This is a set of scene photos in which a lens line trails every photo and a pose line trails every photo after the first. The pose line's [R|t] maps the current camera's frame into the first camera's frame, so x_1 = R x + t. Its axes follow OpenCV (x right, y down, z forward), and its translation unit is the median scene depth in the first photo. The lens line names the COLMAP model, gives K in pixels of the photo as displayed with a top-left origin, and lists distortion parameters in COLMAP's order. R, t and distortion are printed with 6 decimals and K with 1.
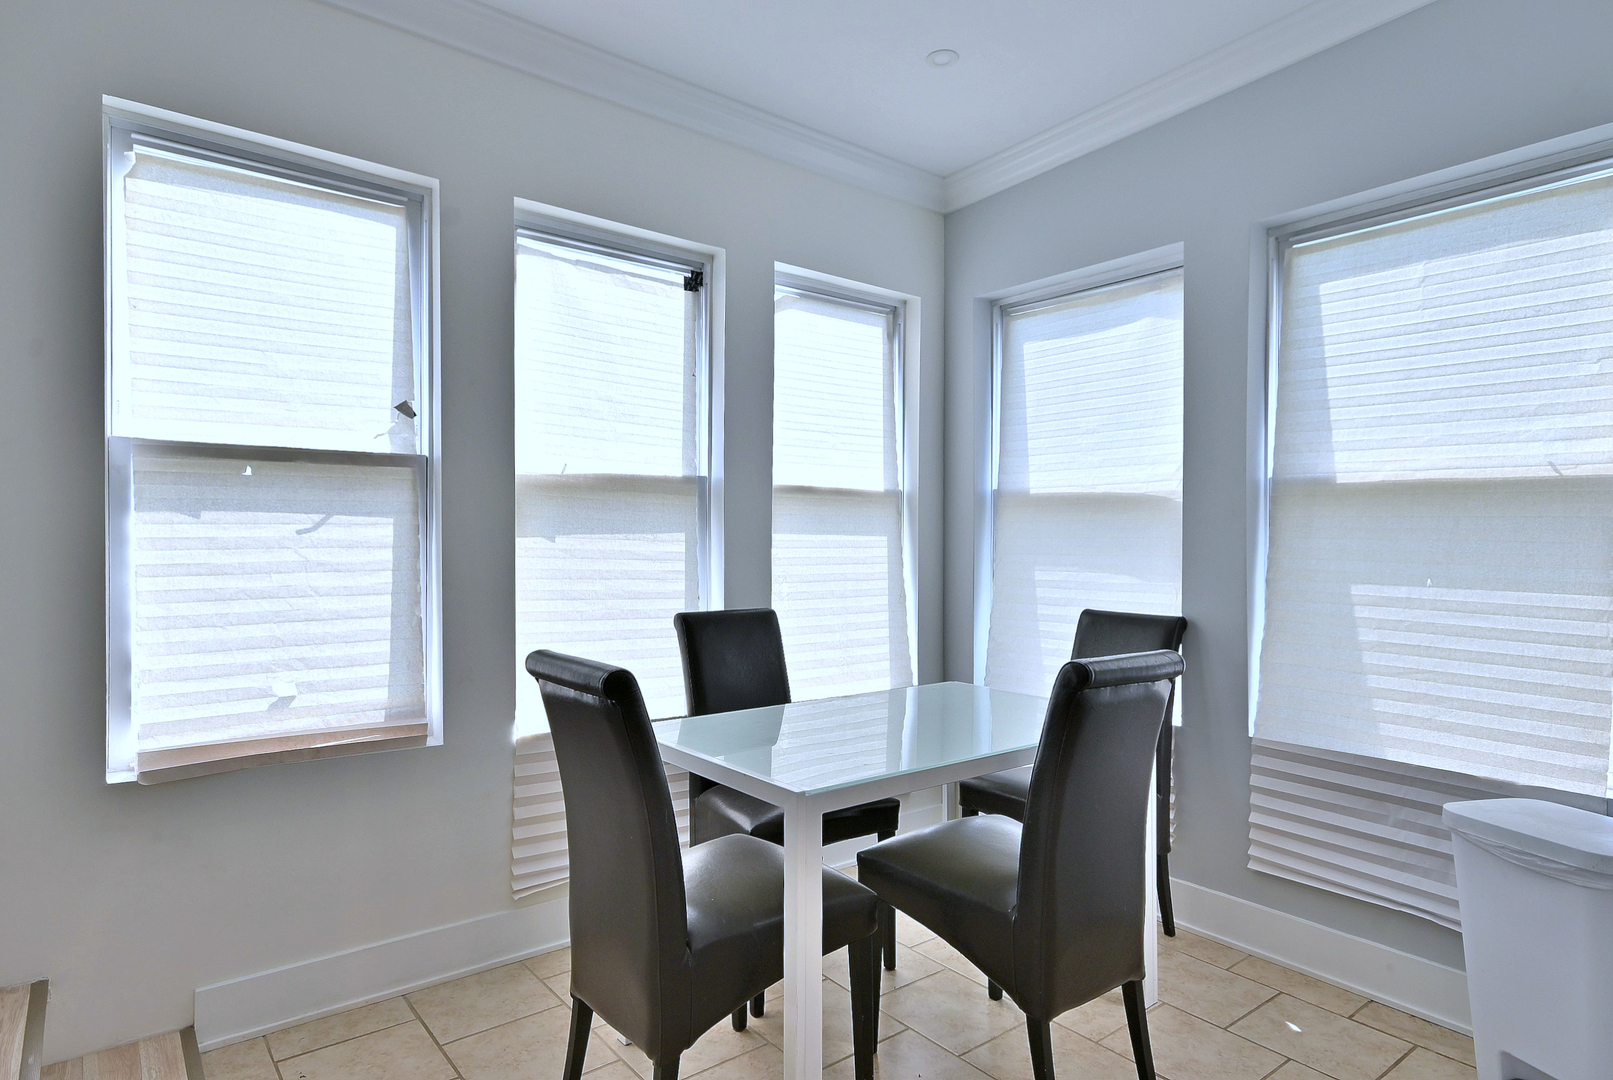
lens RADIAL K [[895.5, 0, 811.3], [0, 895.5, 544.5], [0, 0, 1]] dist [0.012431, 0.000561]
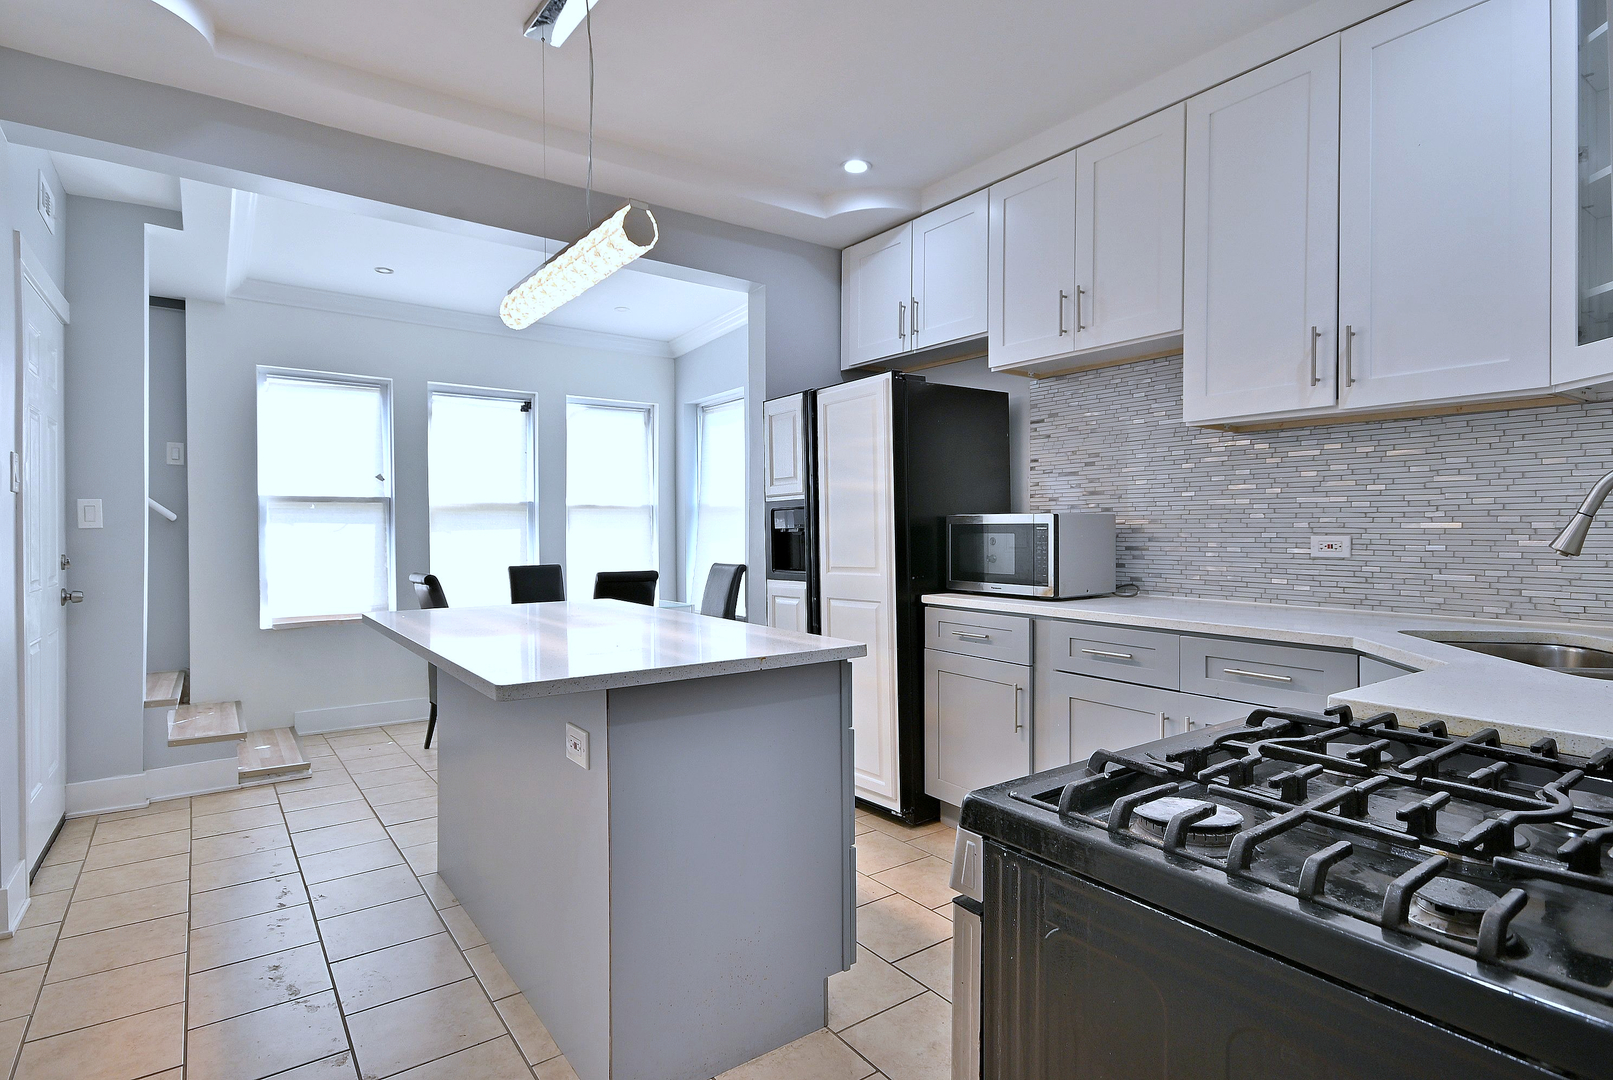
lens RADIAL K [[846.6, 0, 803.5], [0, 846.6, 532.7], [0, 0, 1]] dist [0.029528, 0.002319]
pose [[0.997792, -0.018507, -0.063786, 0.743092], [0.017883, 0.999787, -0.010332, 0.032489], [0.063964, 0.009169, 0.997910, -1.077073]]
